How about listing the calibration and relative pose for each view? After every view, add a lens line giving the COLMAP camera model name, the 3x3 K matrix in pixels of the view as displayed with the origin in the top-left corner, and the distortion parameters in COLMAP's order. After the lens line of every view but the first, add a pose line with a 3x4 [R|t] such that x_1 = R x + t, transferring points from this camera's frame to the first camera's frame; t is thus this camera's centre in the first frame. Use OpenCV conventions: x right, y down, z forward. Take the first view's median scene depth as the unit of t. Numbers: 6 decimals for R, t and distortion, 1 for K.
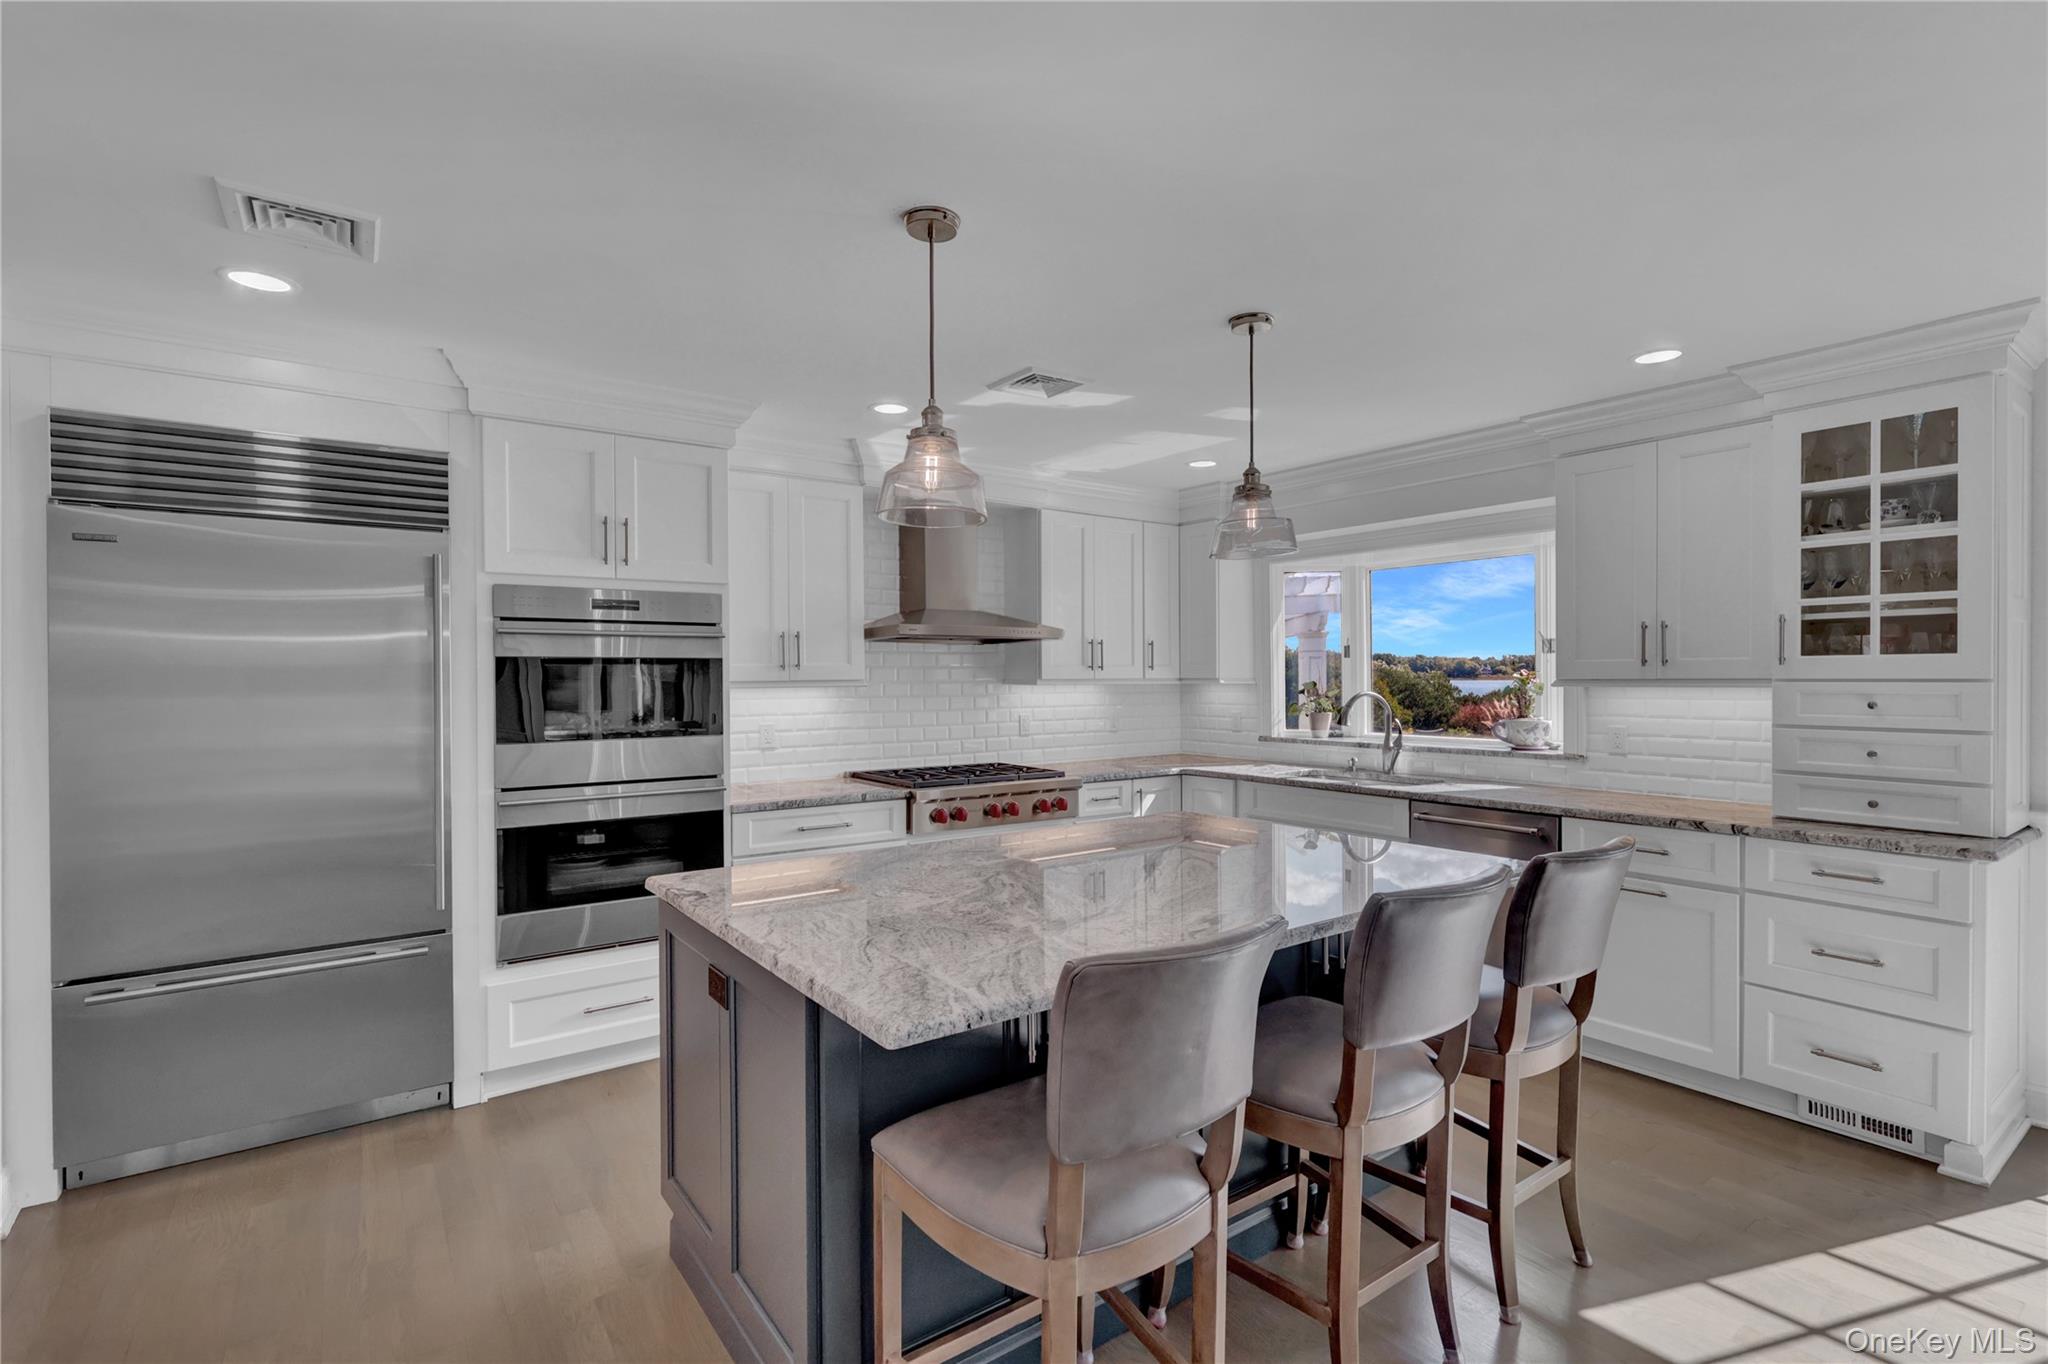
lens RADIAL K [[949.5, 0, 1040.0], [0, 949.5, 682.0], [0, 0, 1]] dist [0.000400, -0.000045]
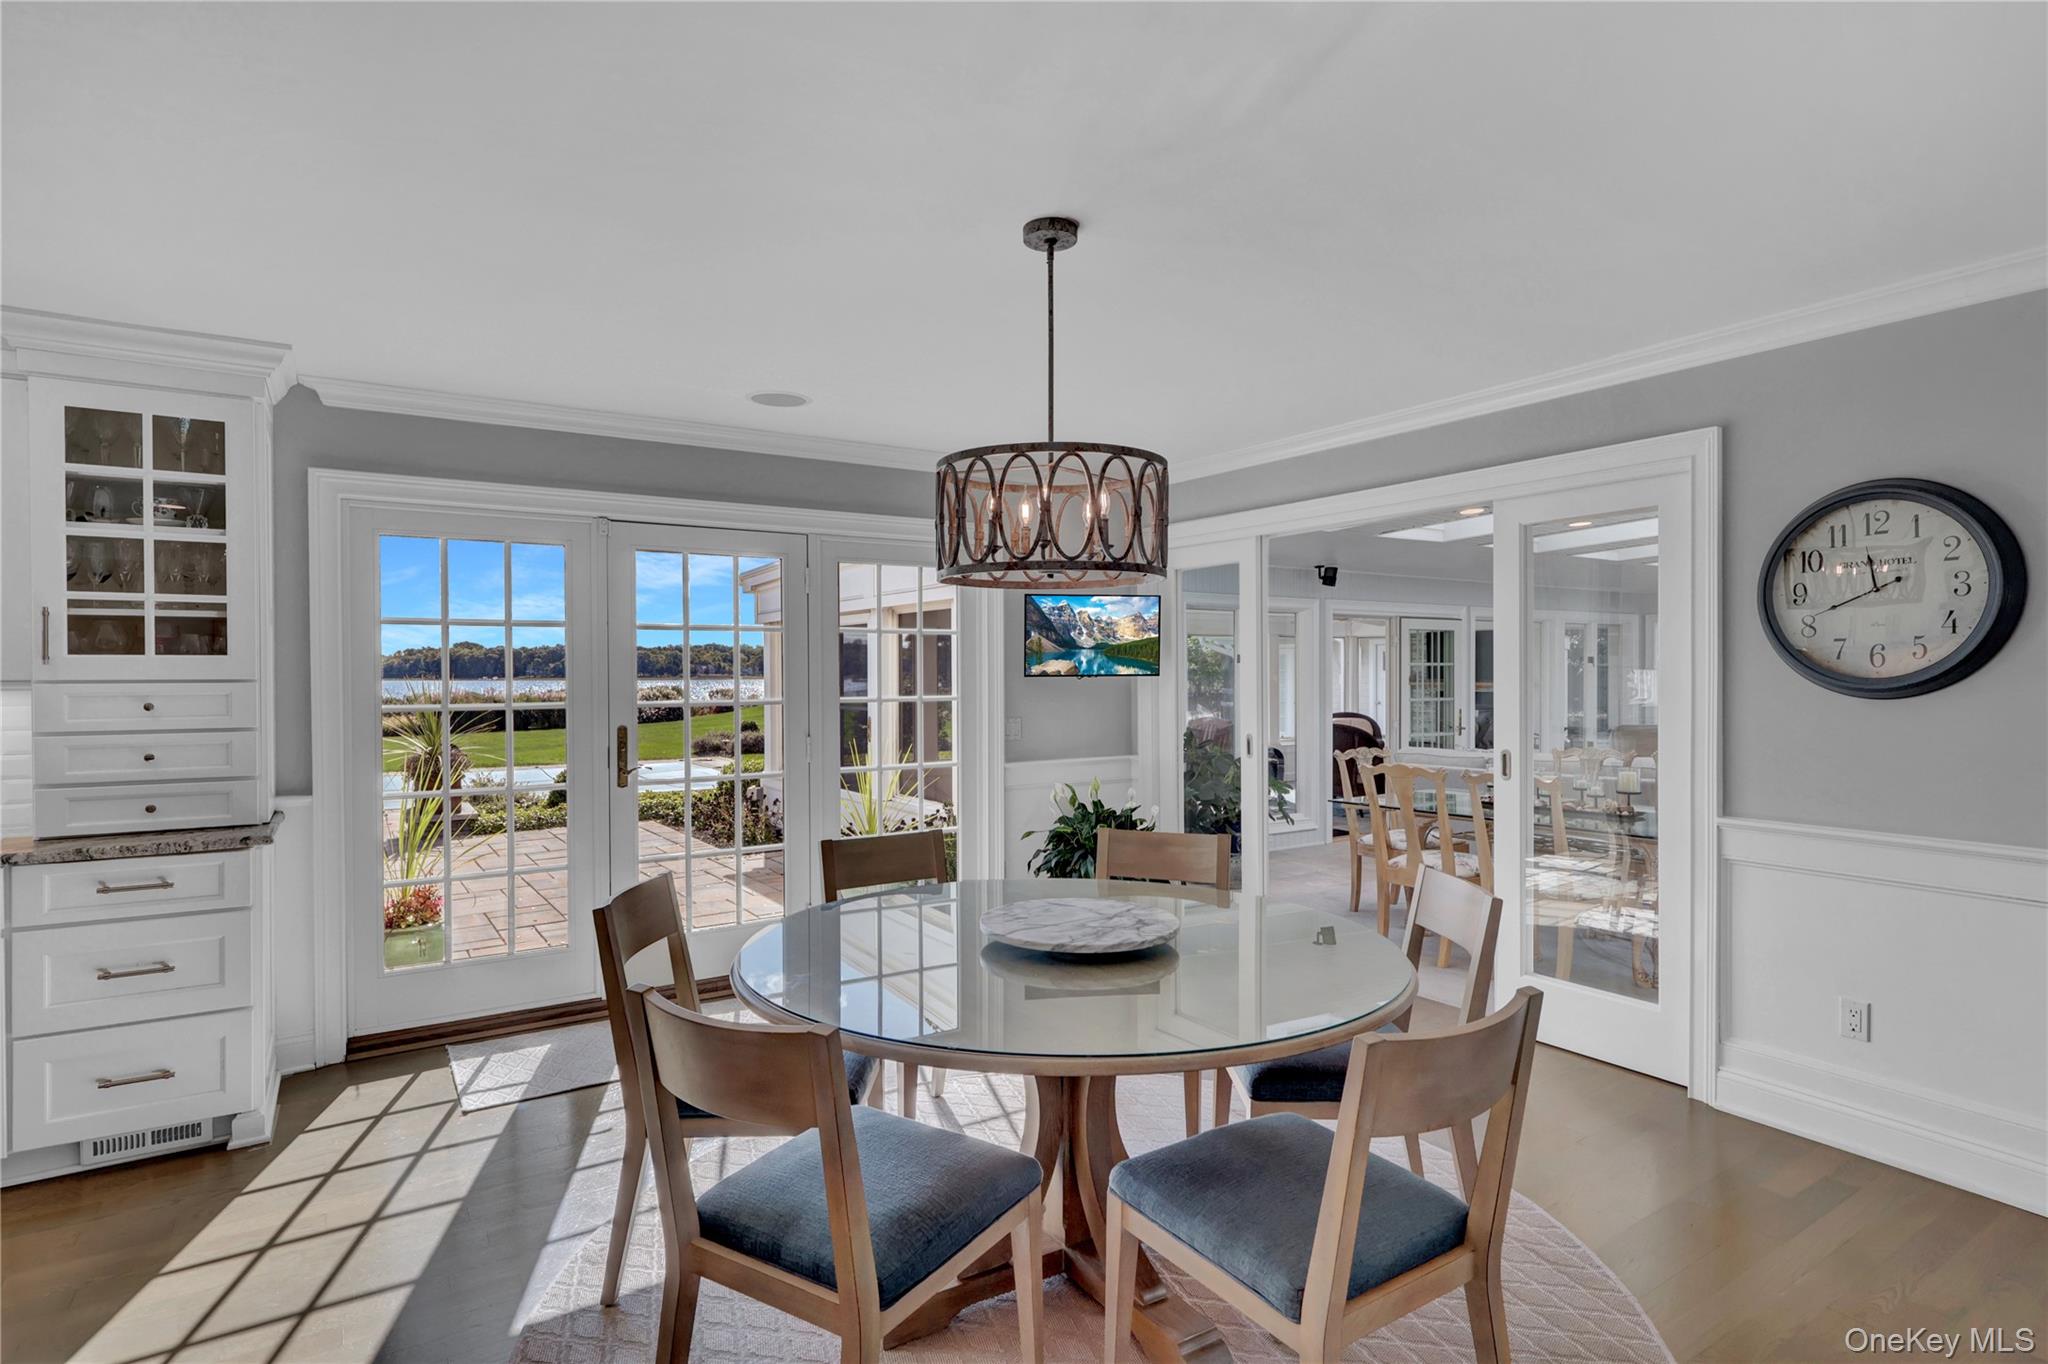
lens RADIAL K [[1050.5, 0, 1024.0], [0, 1050.5, 682.0], [0, 0, 1]] dist [-0.000221, -0.000111]
pose [[0.061576, -0.006458, 0.998081, -0.139736], [0.010236, 0.999931, 0.005838, 0.001734], [-0.998050, 0.009857, 0.061638, 0.041811]]
